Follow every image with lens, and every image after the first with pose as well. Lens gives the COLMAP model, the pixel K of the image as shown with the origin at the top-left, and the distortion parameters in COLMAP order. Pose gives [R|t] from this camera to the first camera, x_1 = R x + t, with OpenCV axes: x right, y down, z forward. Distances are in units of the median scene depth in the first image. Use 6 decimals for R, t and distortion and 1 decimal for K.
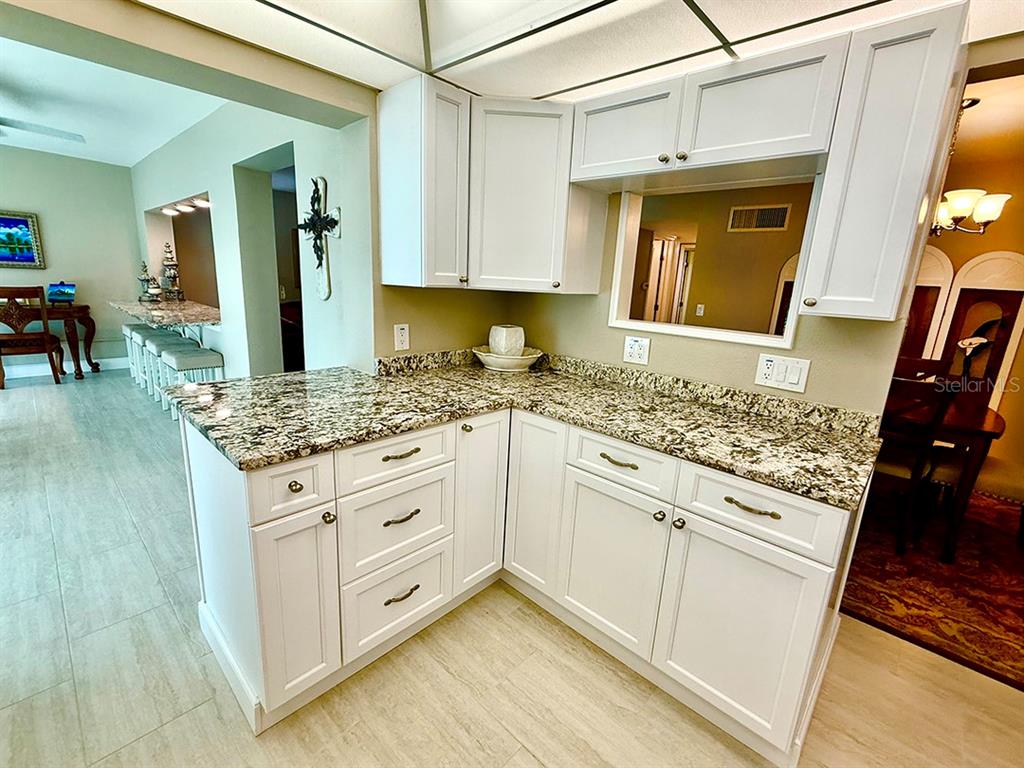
lens RADIAL K [[459.6, 0, 497.0], [0, 459.6, 386.9], [0, 0, 1]] dist [0.001586, 0.000070]
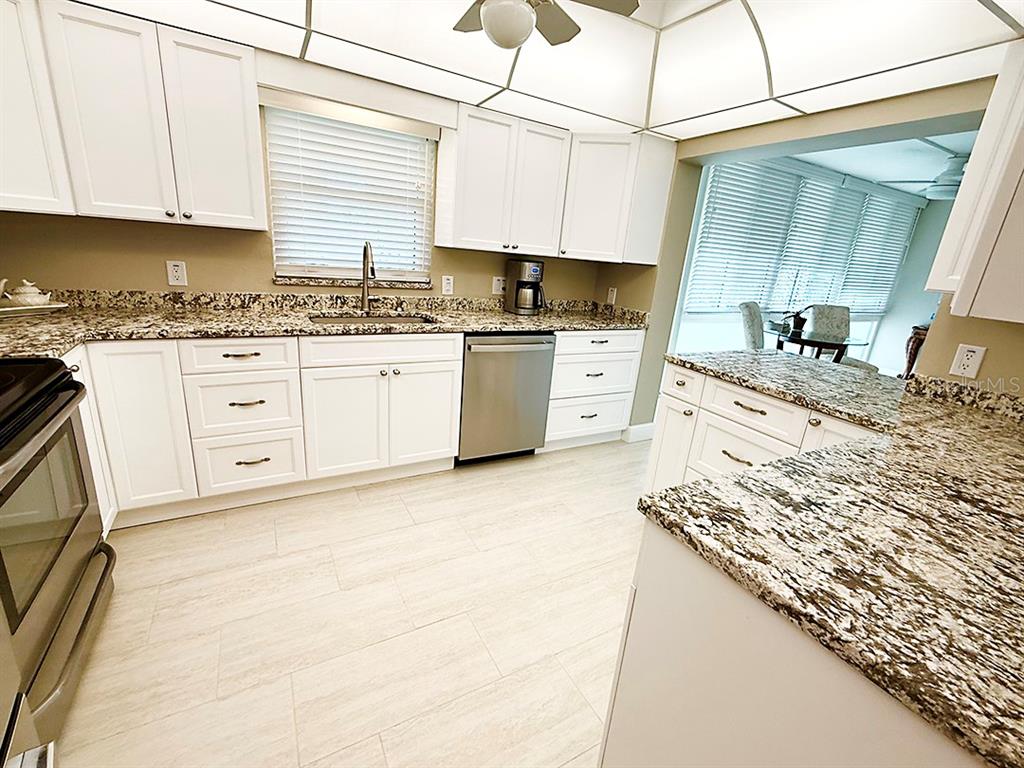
lens RADIAL K [[443.5, 0, 512.0], [0, 443.5, 384.0], [0, 0, 1]] dist [0.002025, -0.000323]
pose [[-0.293523, 0.207364, -0.933191, 1.117995], [-0.321729, 0.897815, 0.300699, -0.069380], [0.900186, 0.388496, -0.196814, 0.634841]]
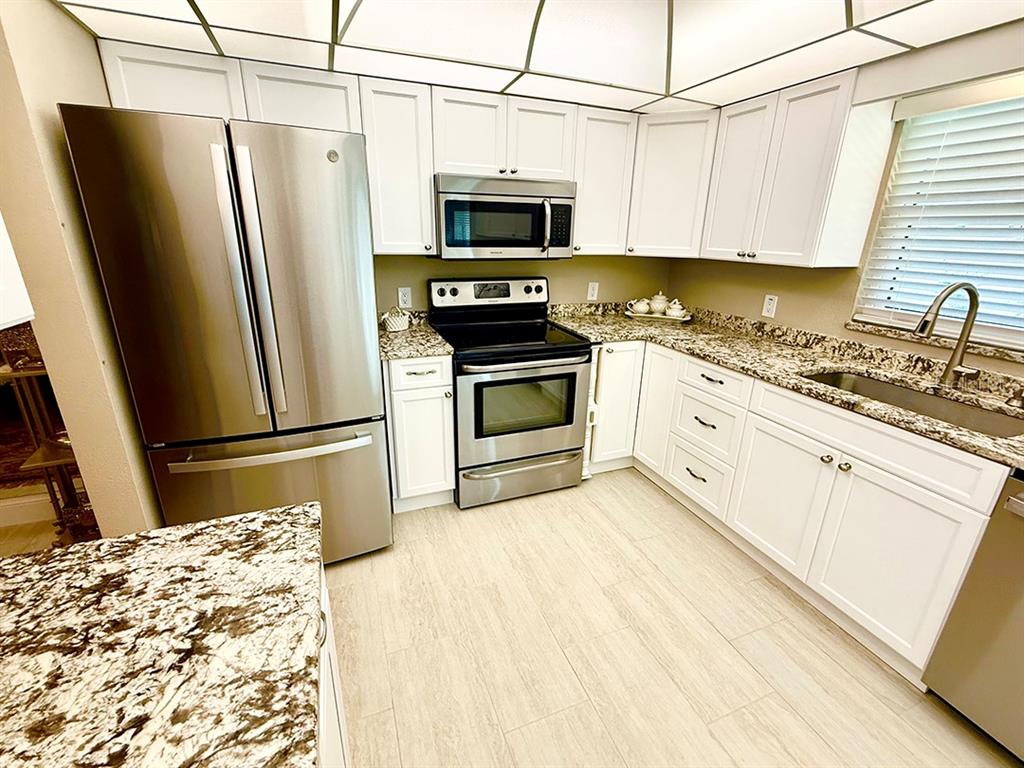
lens RADIAL K [[444.2, 0, 512.0], [0, 444.2, 384.0], [0, 0, 1]] dist [-0.001993, 0.000409]
pose [[-0.907841, -0.204060, 0.366312, 0.136426], [0.029795, 0.839995, 0.541776, -0.282826], [-0.418255, 0.502760, -0.756502, 0.997133]]
